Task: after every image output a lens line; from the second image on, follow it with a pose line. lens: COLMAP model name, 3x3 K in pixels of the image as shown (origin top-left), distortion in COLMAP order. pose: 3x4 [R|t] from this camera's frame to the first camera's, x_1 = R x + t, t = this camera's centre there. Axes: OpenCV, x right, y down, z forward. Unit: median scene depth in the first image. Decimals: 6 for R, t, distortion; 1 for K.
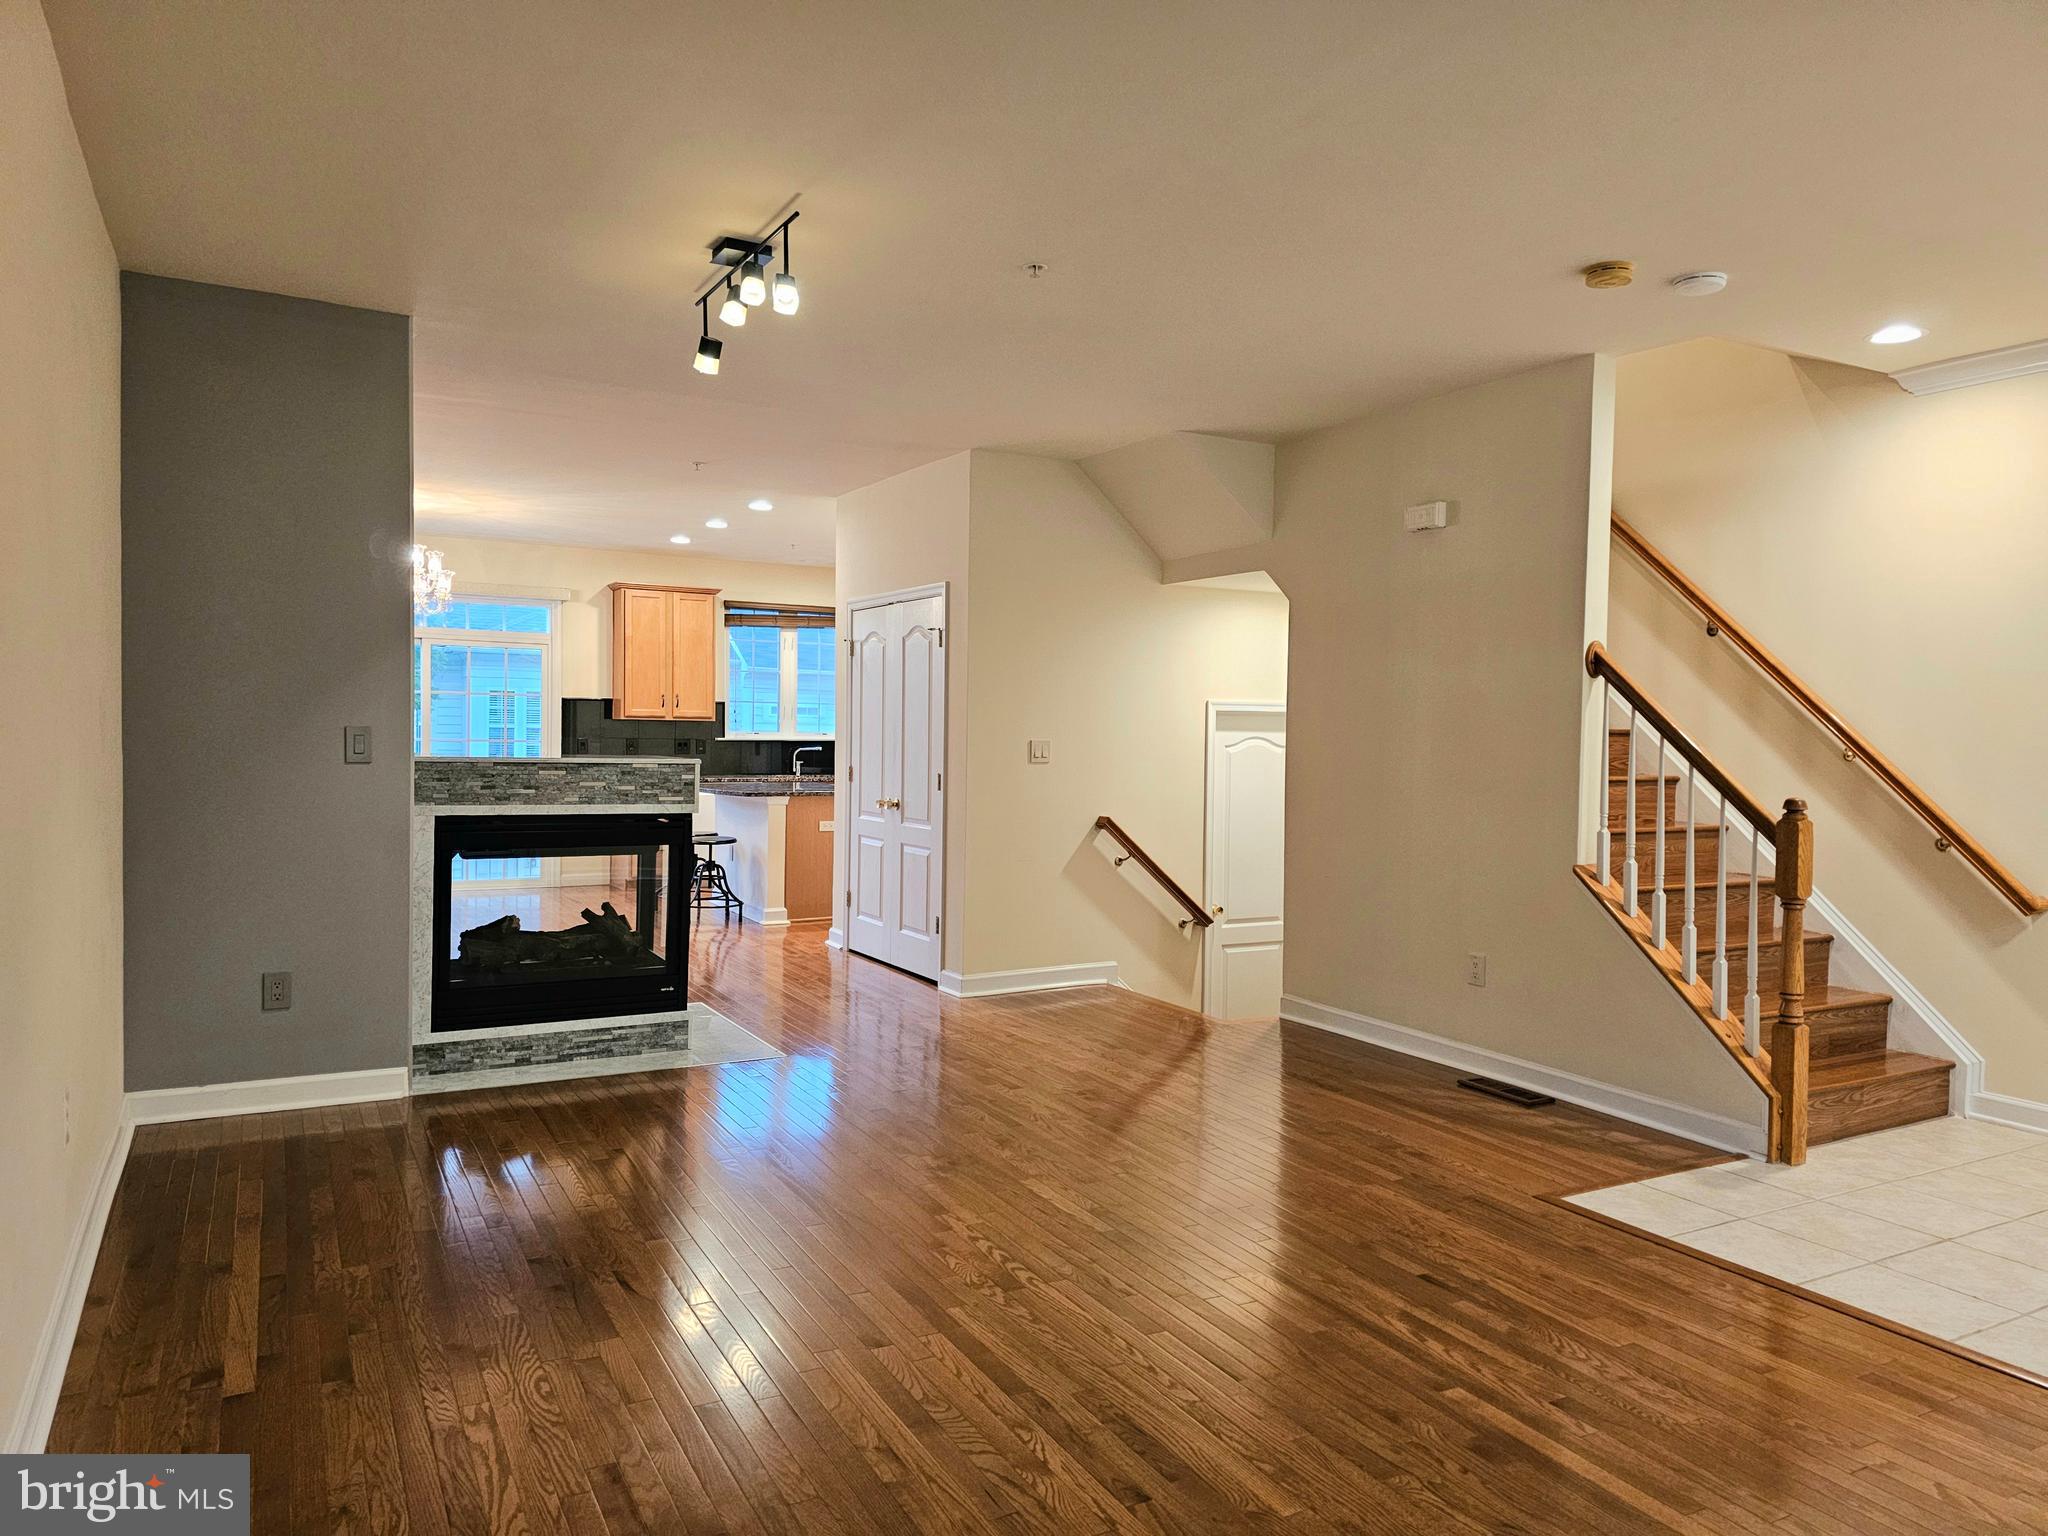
lens RADIAL K [[1363.7, 0, 1012.8], [0, 1363.7, 763.0], [0, 0, 1]] dist [0.010031, 0.000425]
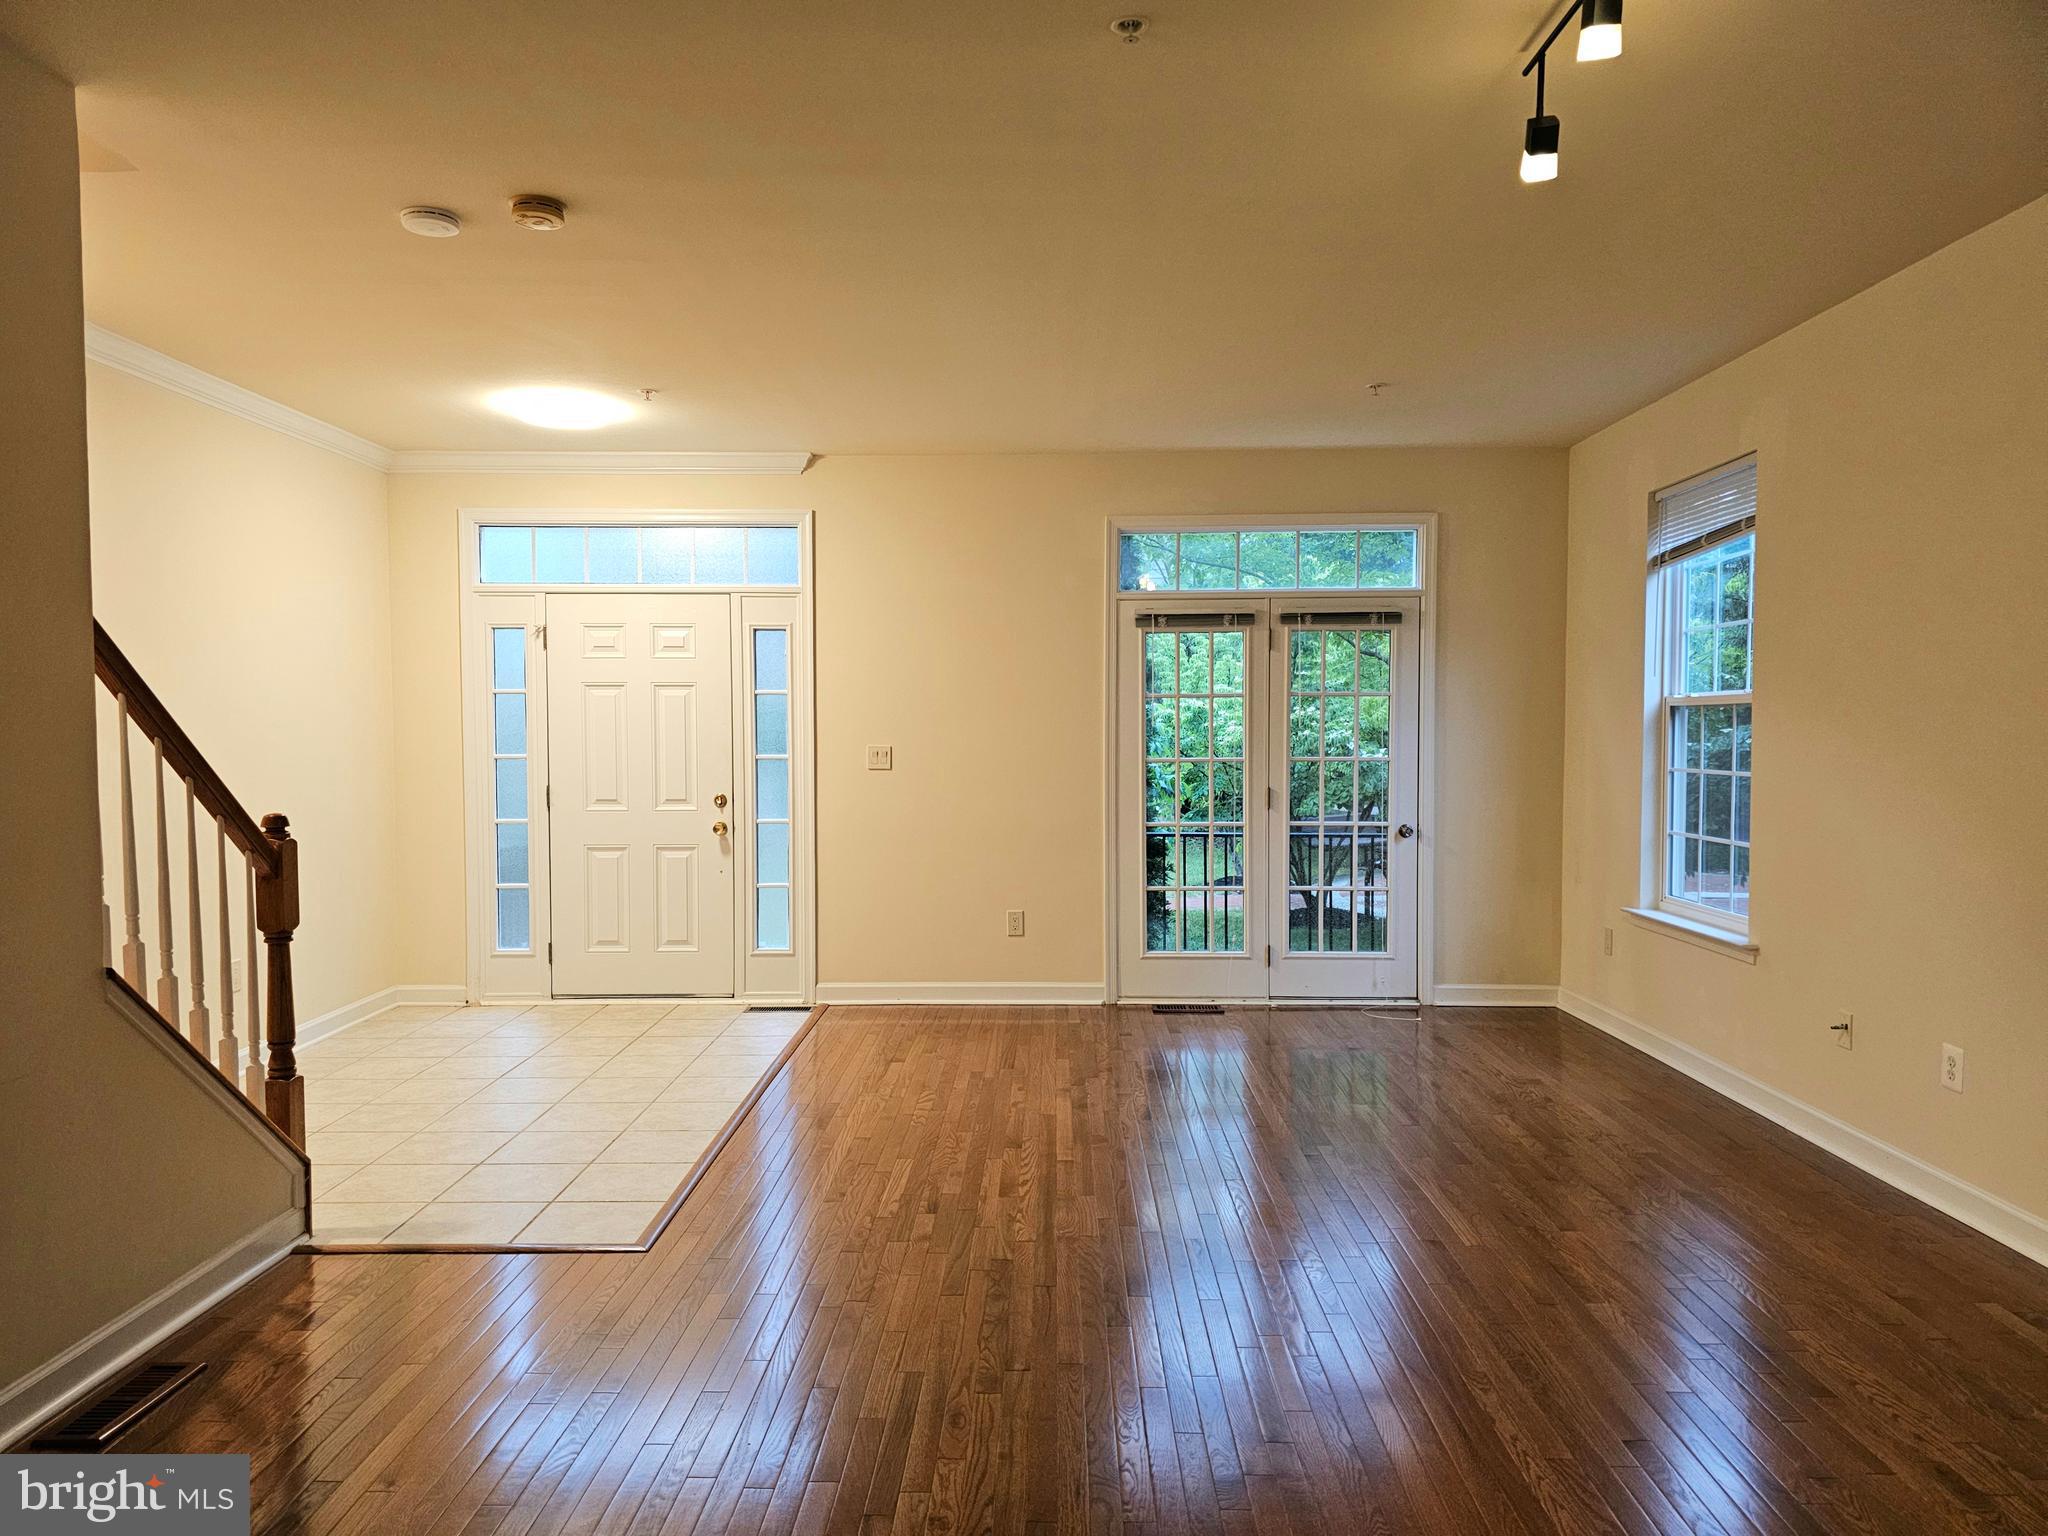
lens RADIAL K [[1363.7, 0, 1007.7], [0, 1363.7, 783.8], [0, 0, 1]] dist [0.010031, 0.000425]
pose [[-0.867022, -0.033879, 0.497116, -0.337675], [0.002498, 0.997378, 0.072330, -0.075231], [-0.498263, 0.063953, -0.864664, 2.053435]]
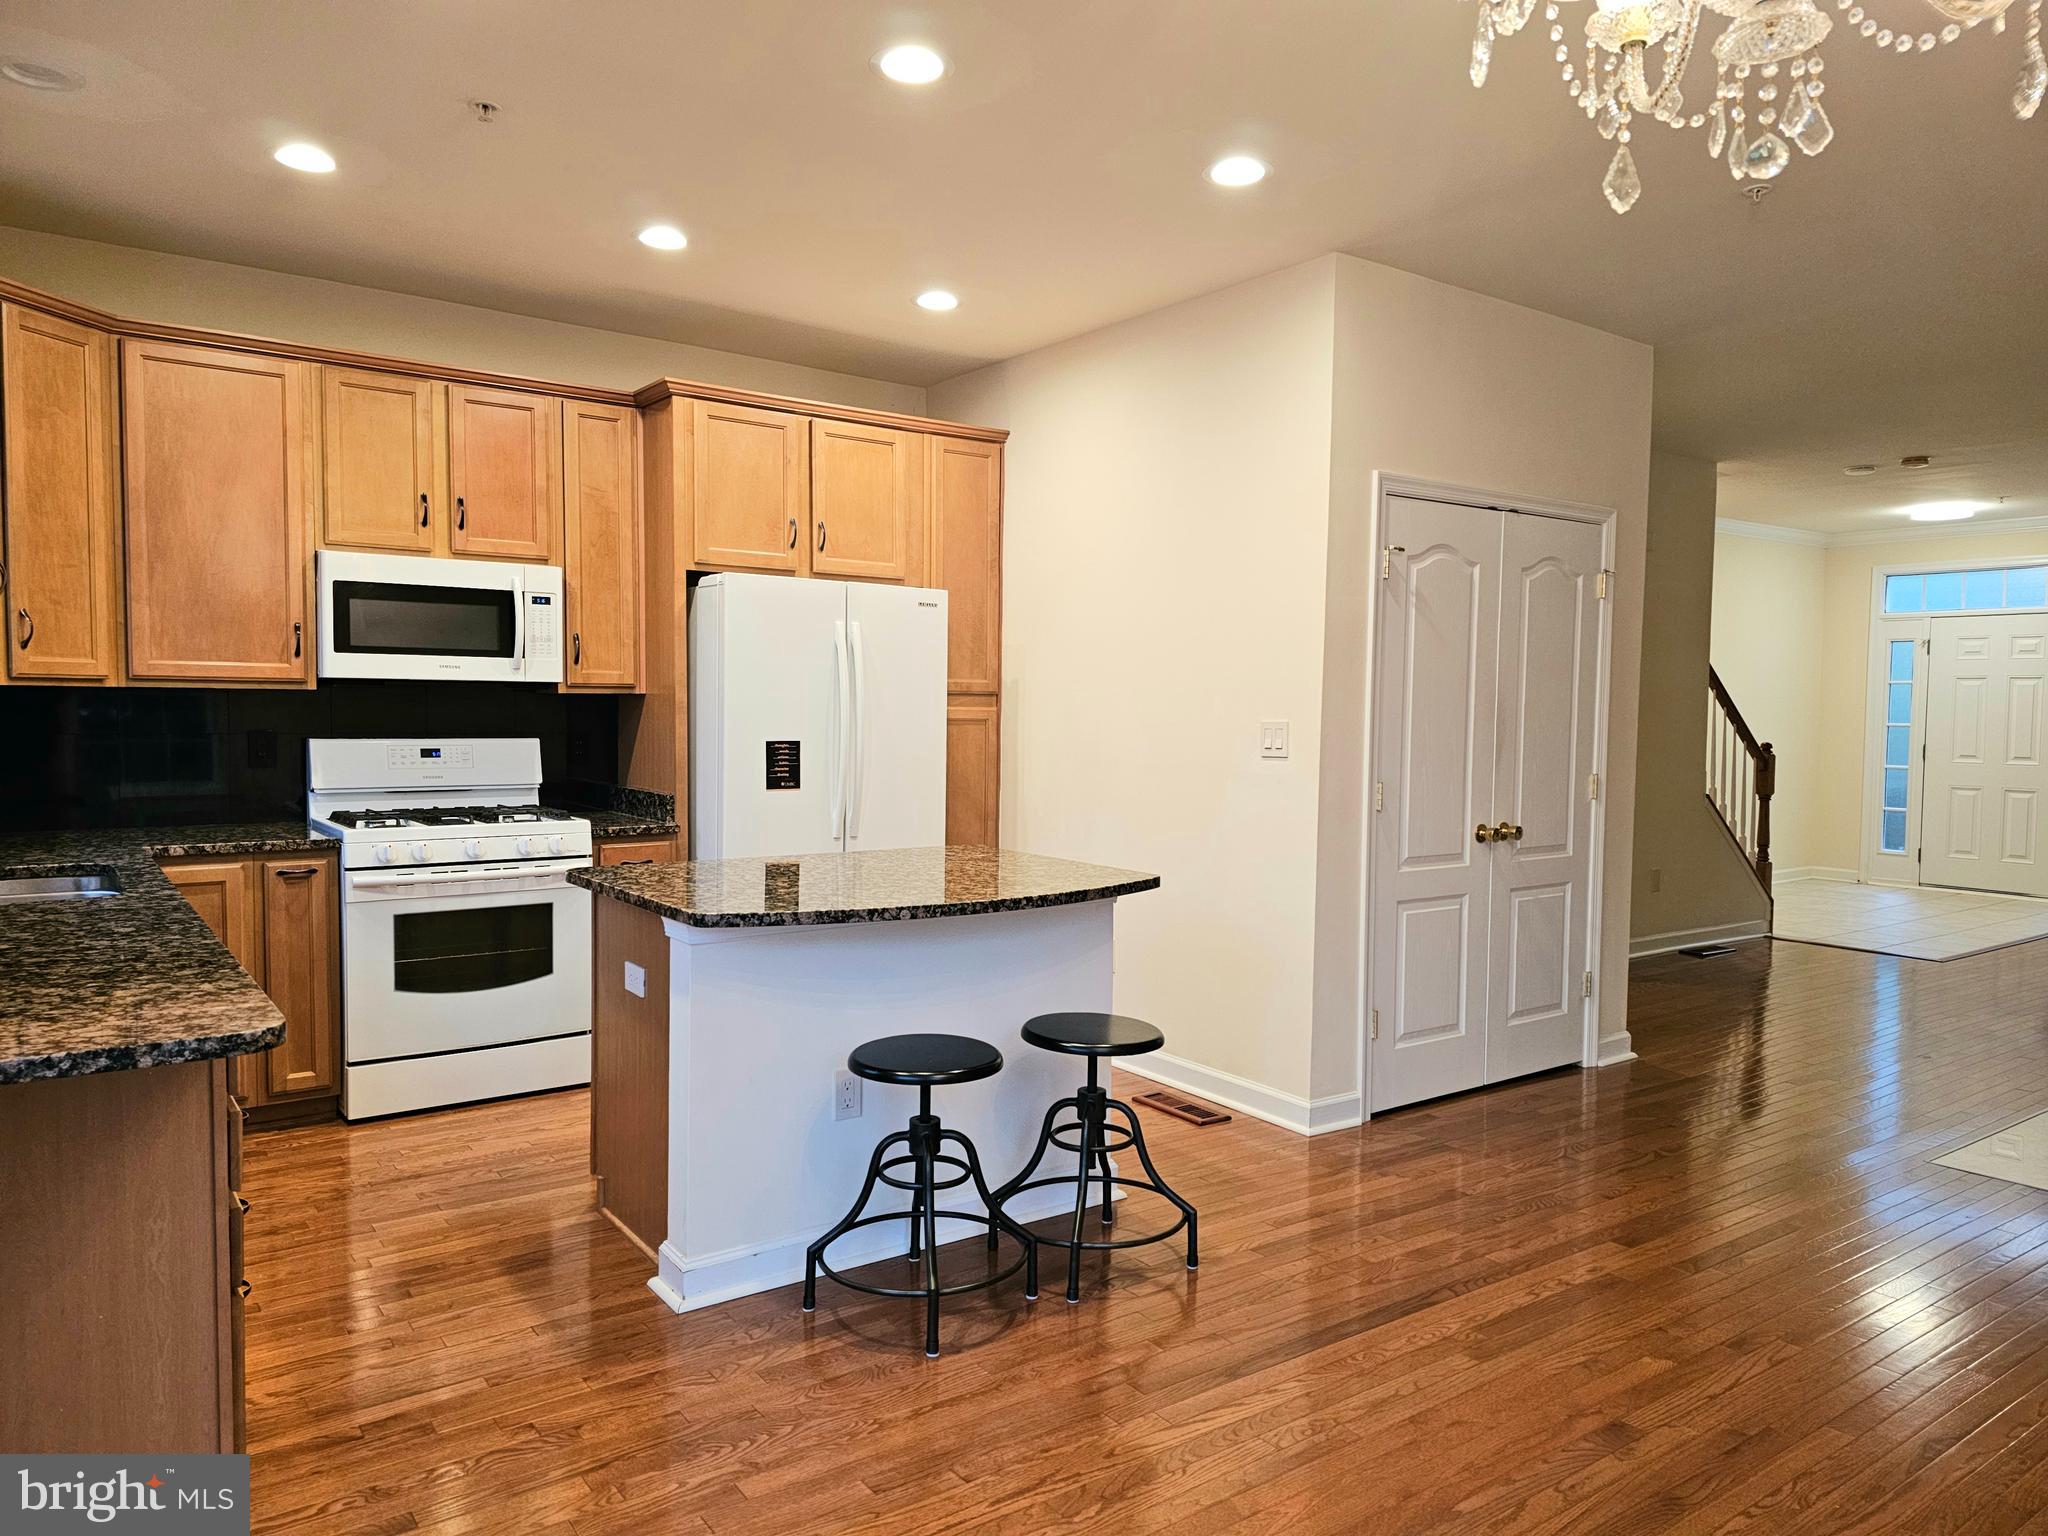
lens RADIAL K [[1363.7, 0, 1026.6], [0, 1363.7, 781.7], [0, 0, 1]] dist [0.010031, 0.000425]
pose [[-0.111399, -0.068700, 0.991398, -1.639808], [0.020768, 0.997229, 0.071438, -0.108791], [-0.993559, 0.028547, -0.109664, 3.038096]]
